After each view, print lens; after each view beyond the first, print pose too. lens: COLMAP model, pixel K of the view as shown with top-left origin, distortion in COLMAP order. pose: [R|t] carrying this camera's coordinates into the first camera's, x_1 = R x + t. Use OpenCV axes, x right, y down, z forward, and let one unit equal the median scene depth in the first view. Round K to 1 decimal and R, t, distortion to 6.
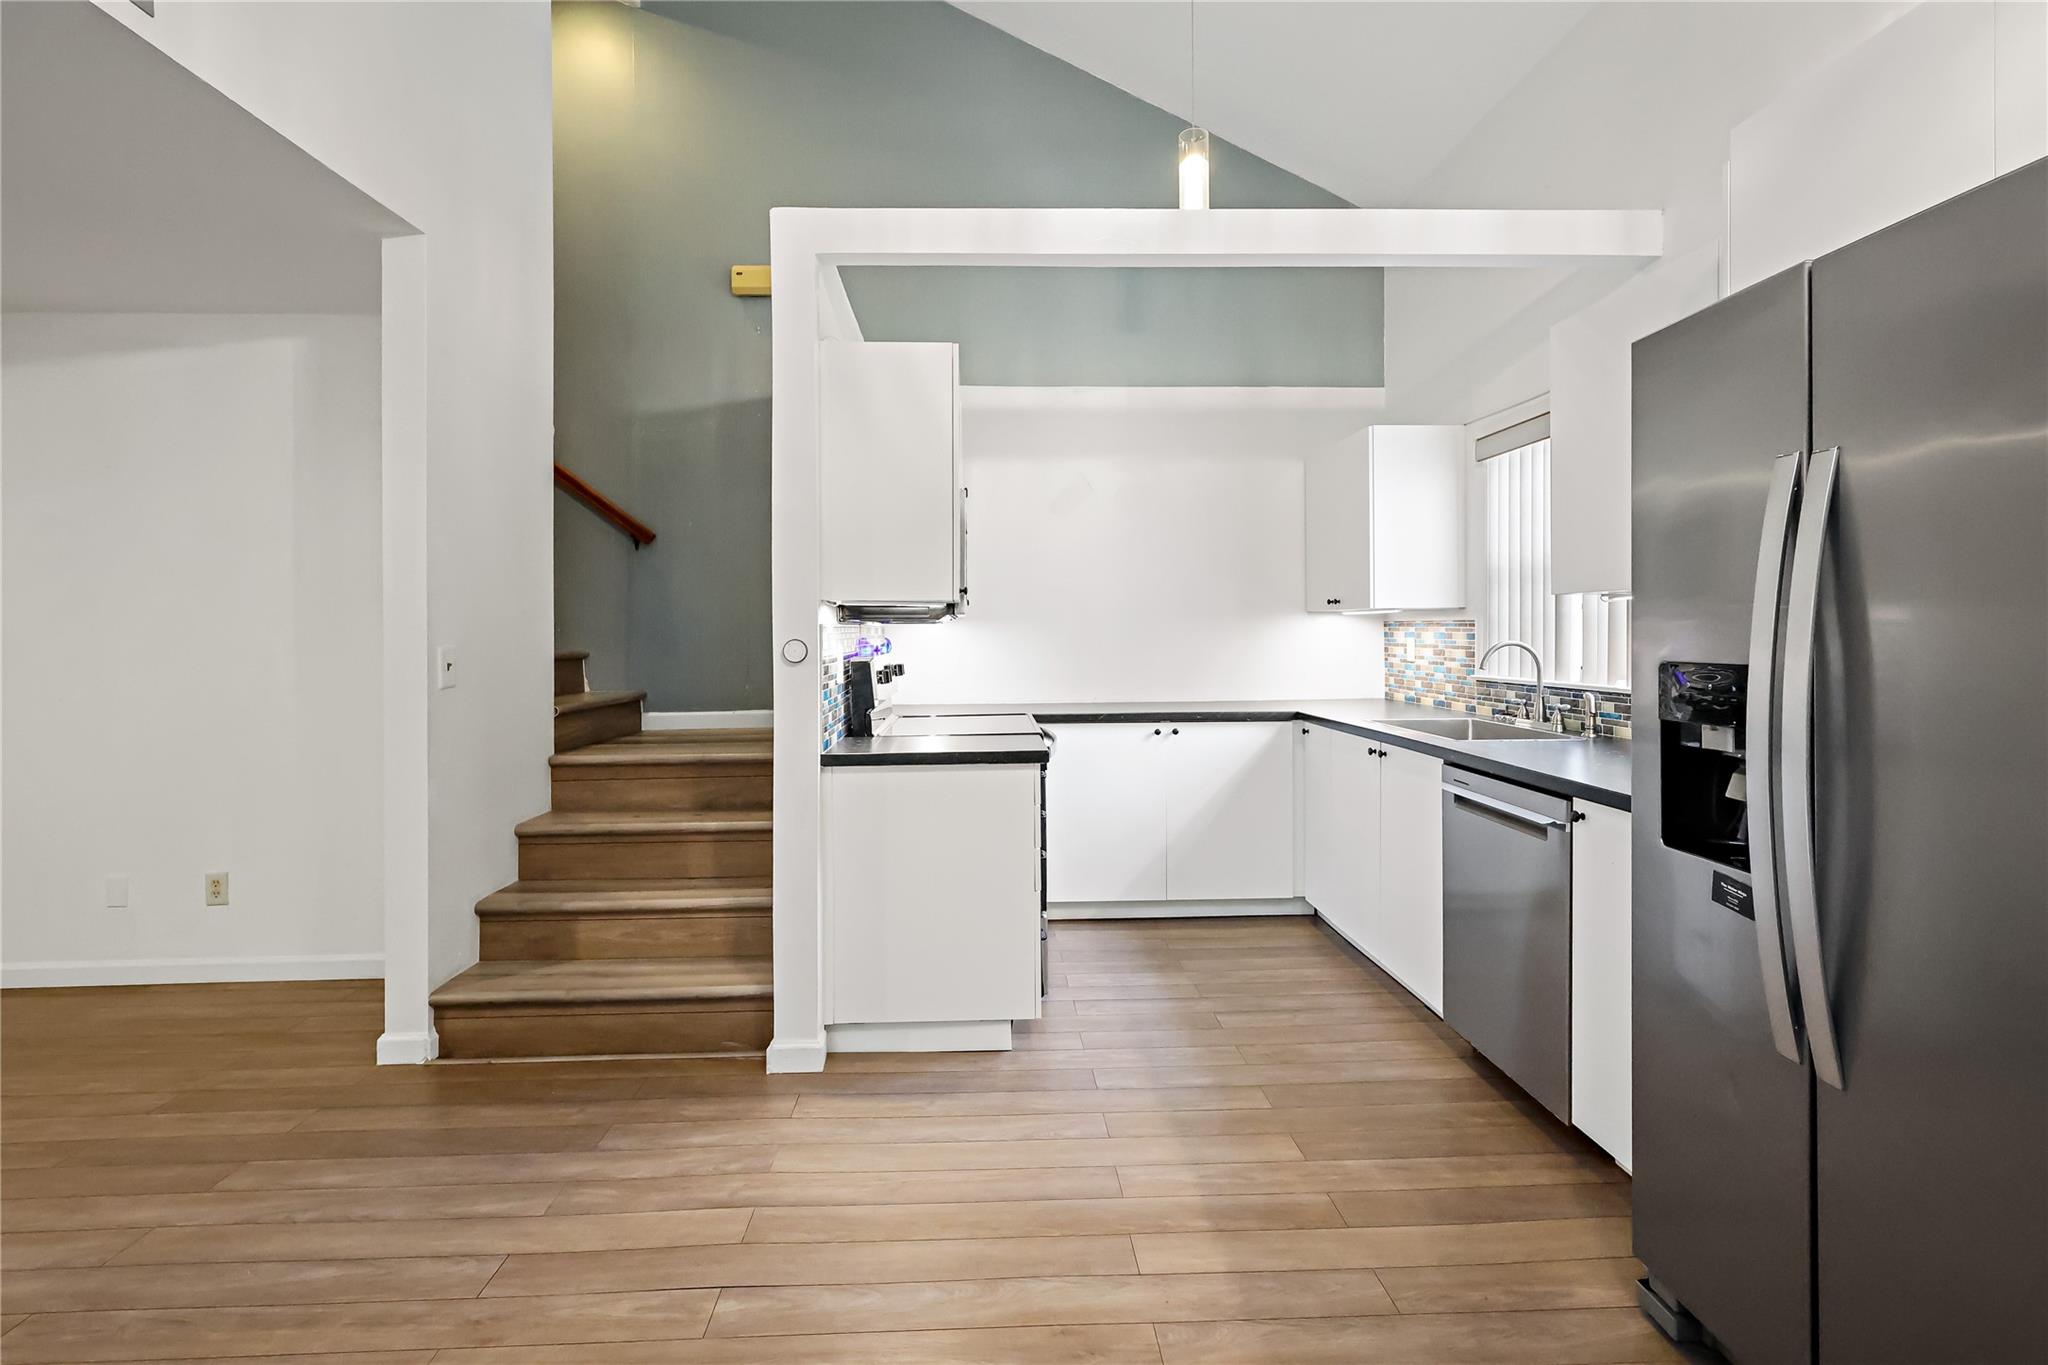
lens RADIAL K [[960.2, 0, 1033.6], [0, 960.2, 631.7], [0, 0, 1]] dist [-0.002713, 0.000394]
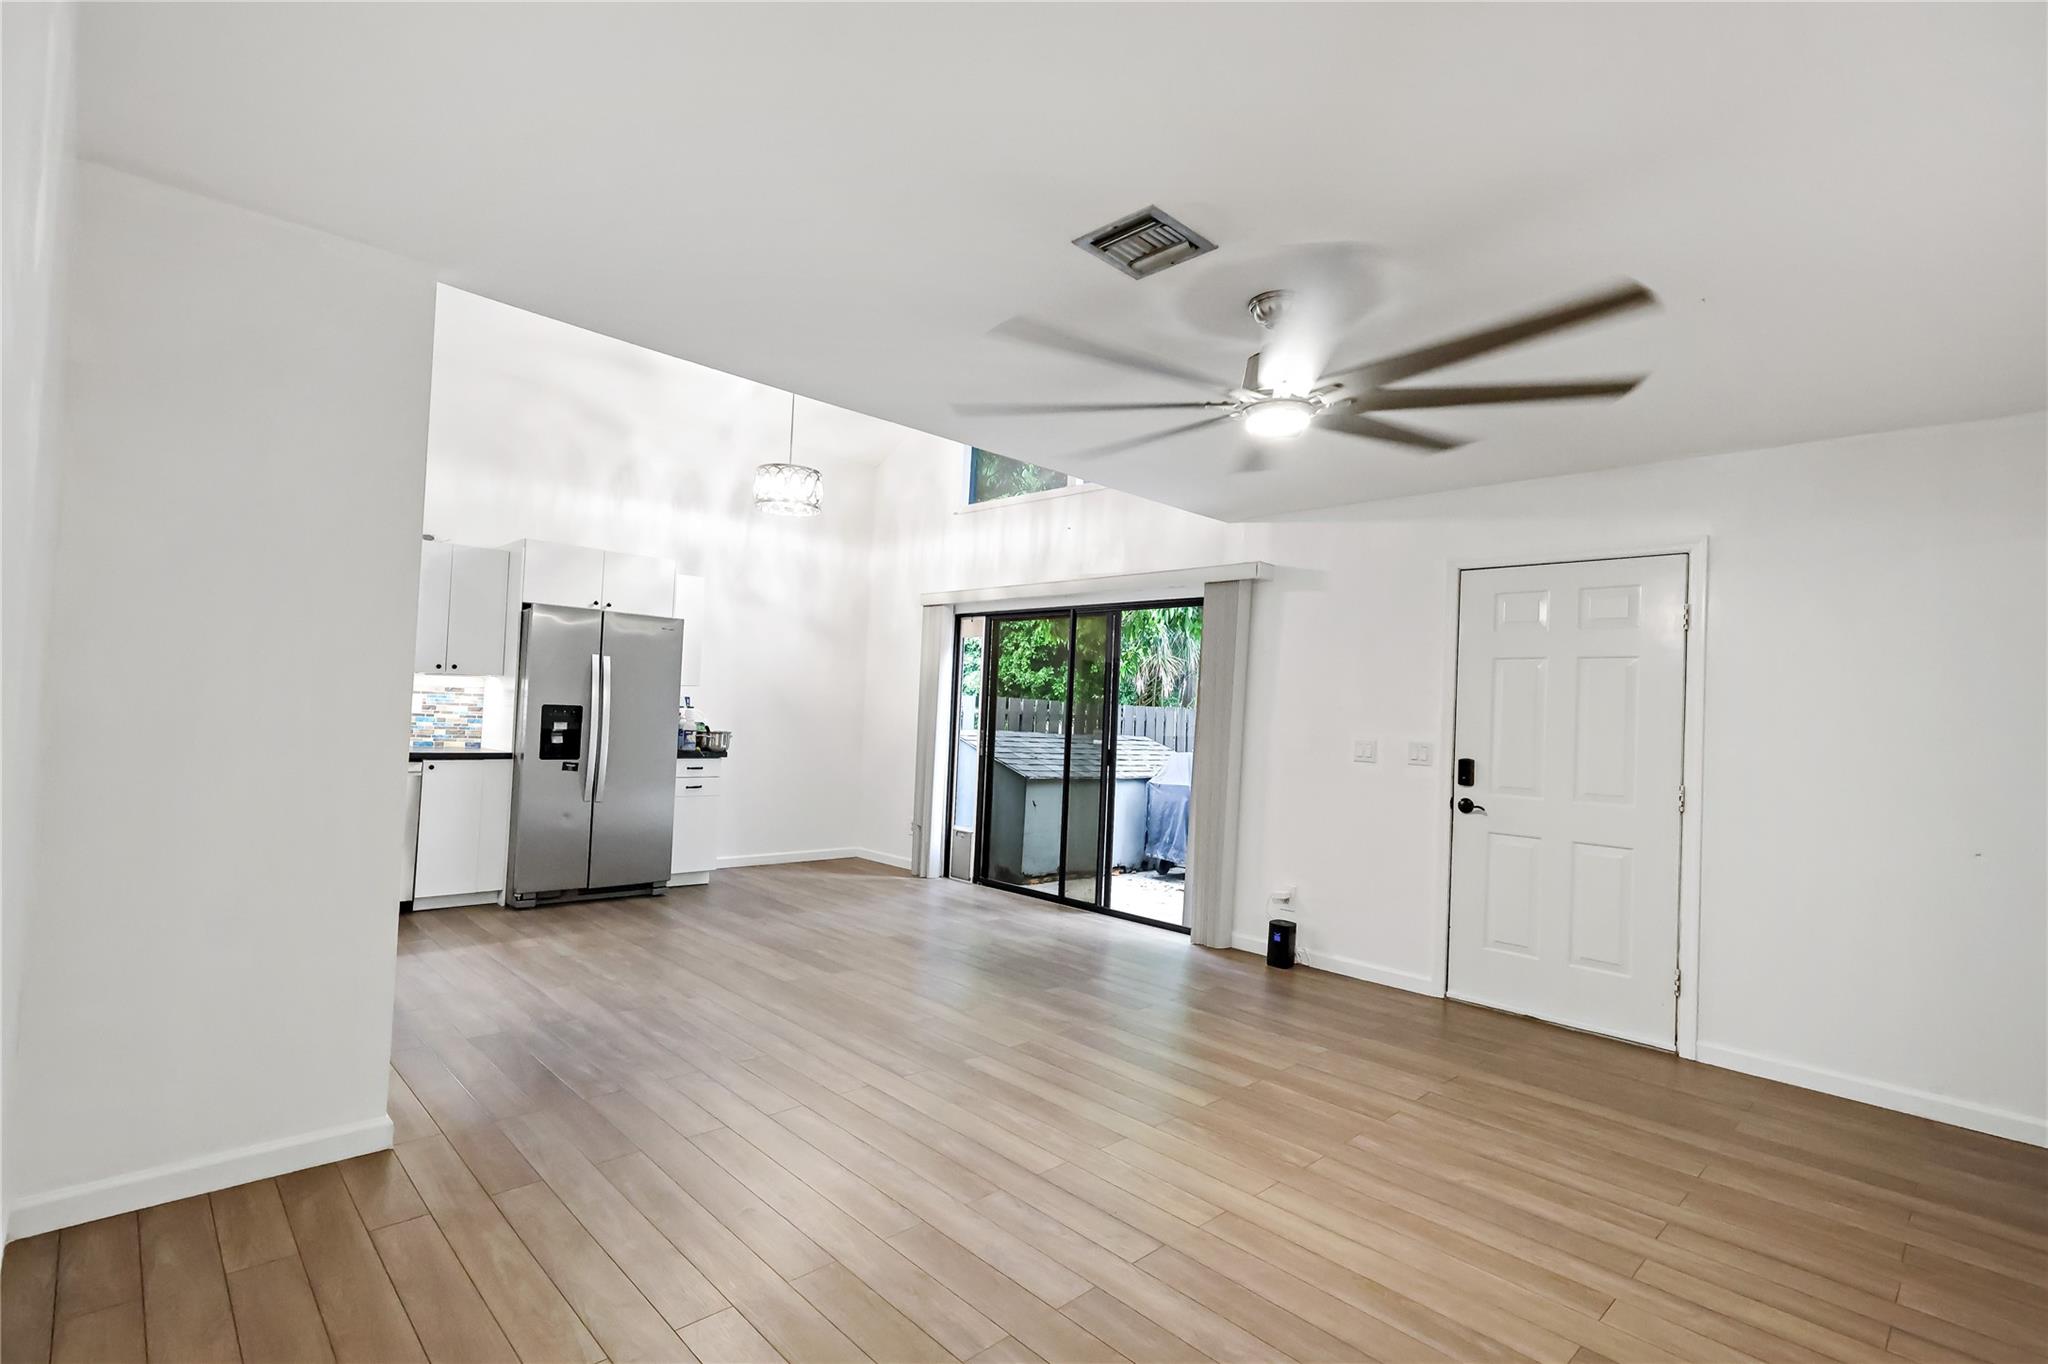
lens RADIAL K [[960.3, 0, 1018.7], [0, 960.3, 686.1], [0, 0, 1]] dist [-0.002910, 0.000484]
pose [[-0.655185, -0.001574, 0.755467, -1.771791], [-0.041536, 0.998560, -0.033942, 0.006231], [-0.754325, -0.053618, -0.654307, 1.161200]]
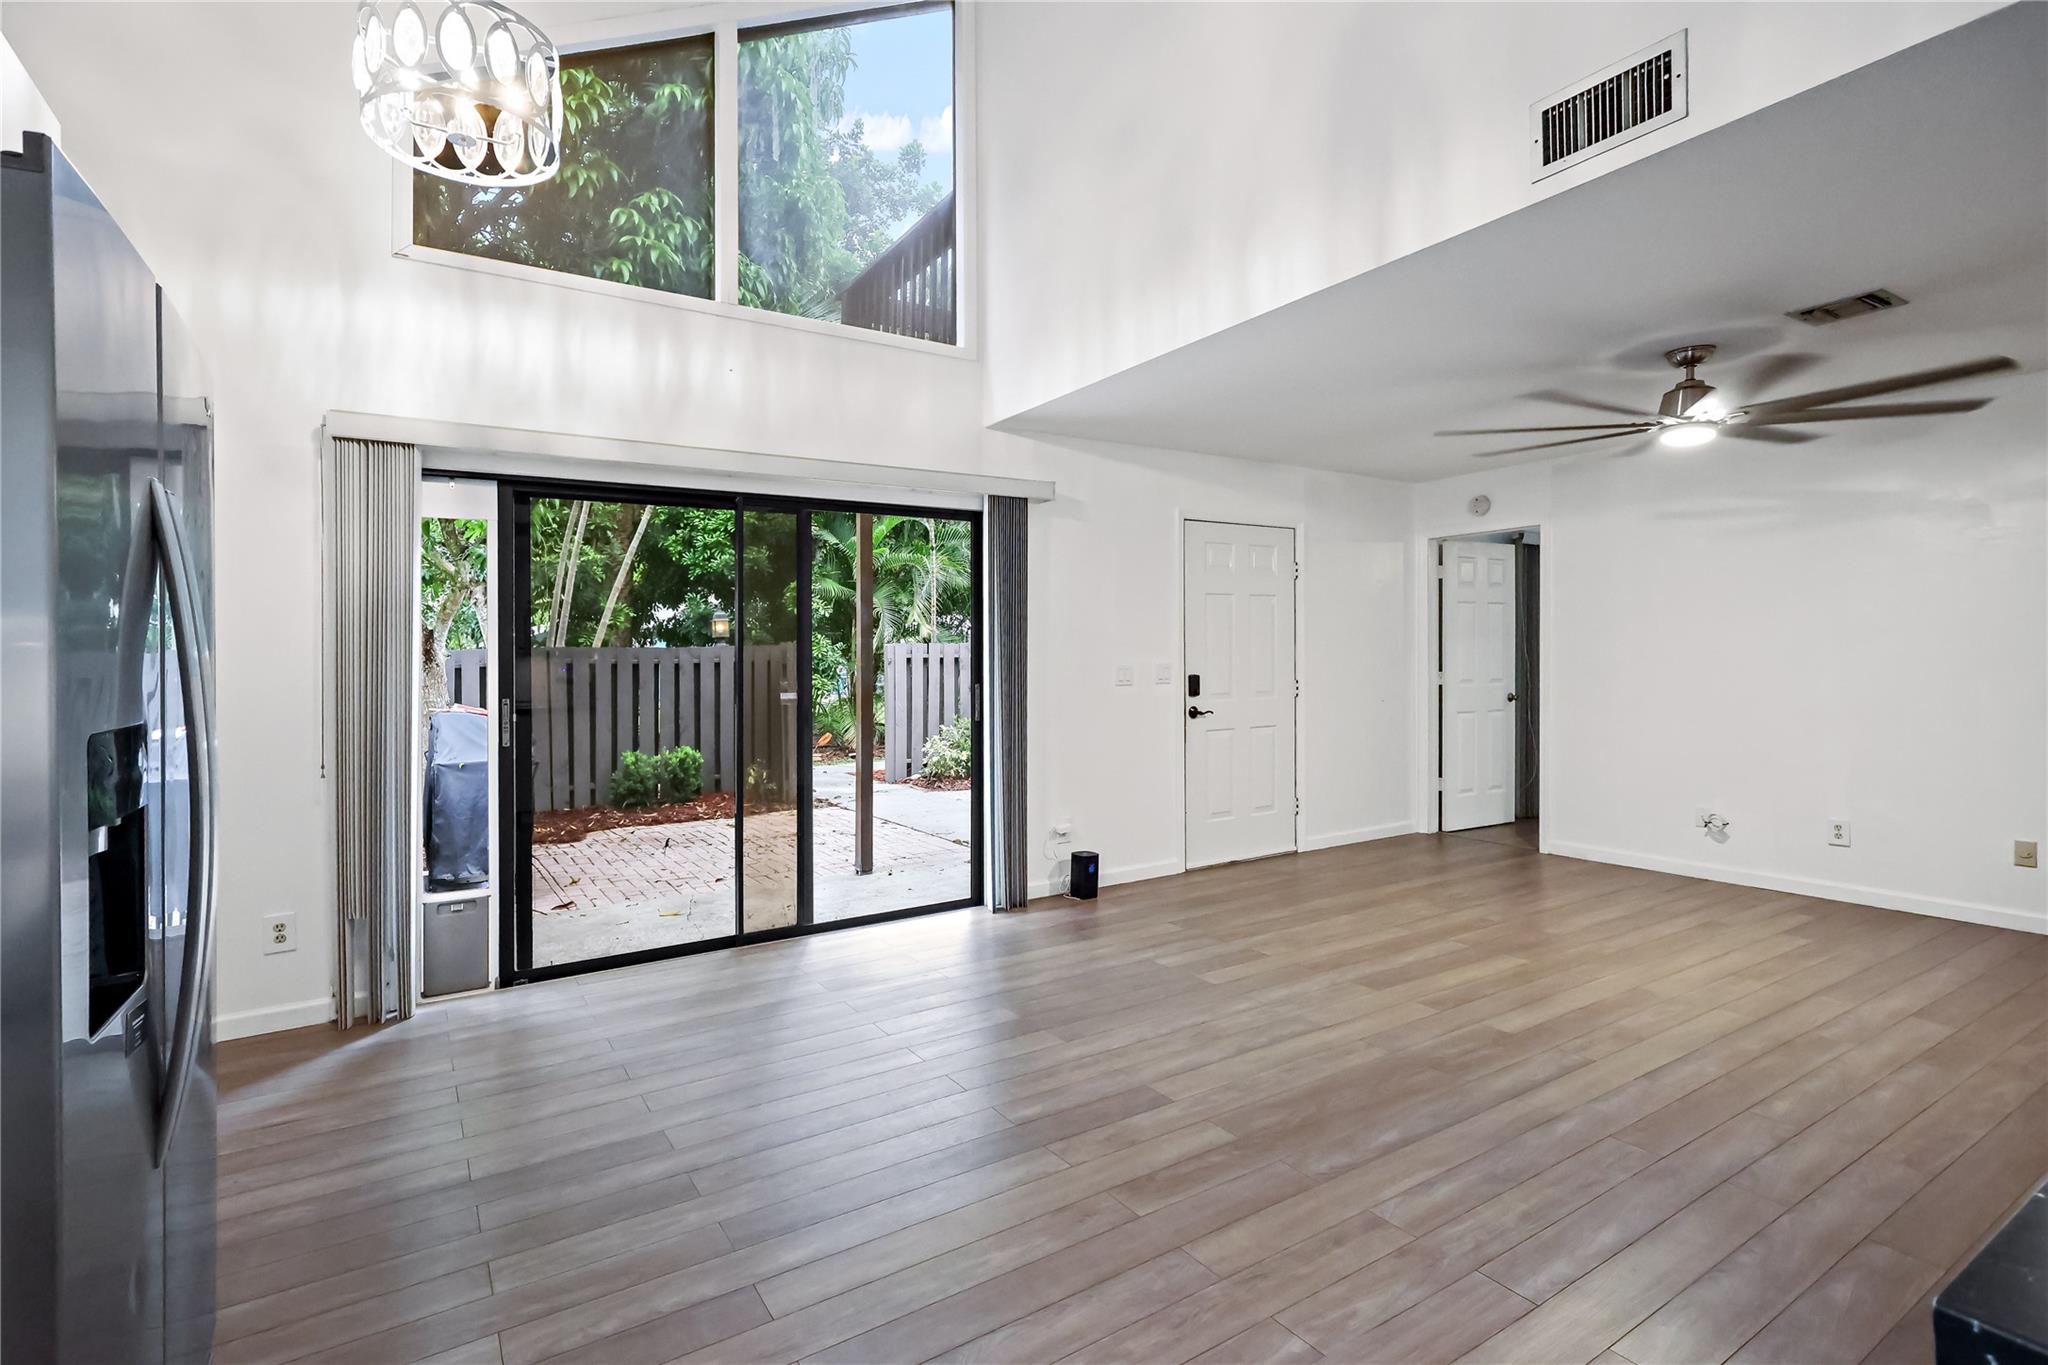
lens RADIAL K [[947.2, 0, 1014.6], [0, 947.2, 668.1], [0, 0, 1]] dist [-0.001714, 0.000245]
pose [[-0.877767, 0.024775, -0.478447, 0.231934], [0.021290, 0.999693, 0.012708, -0.004440], [0.478615, 0.000968, -0.878025, 1.077514]]
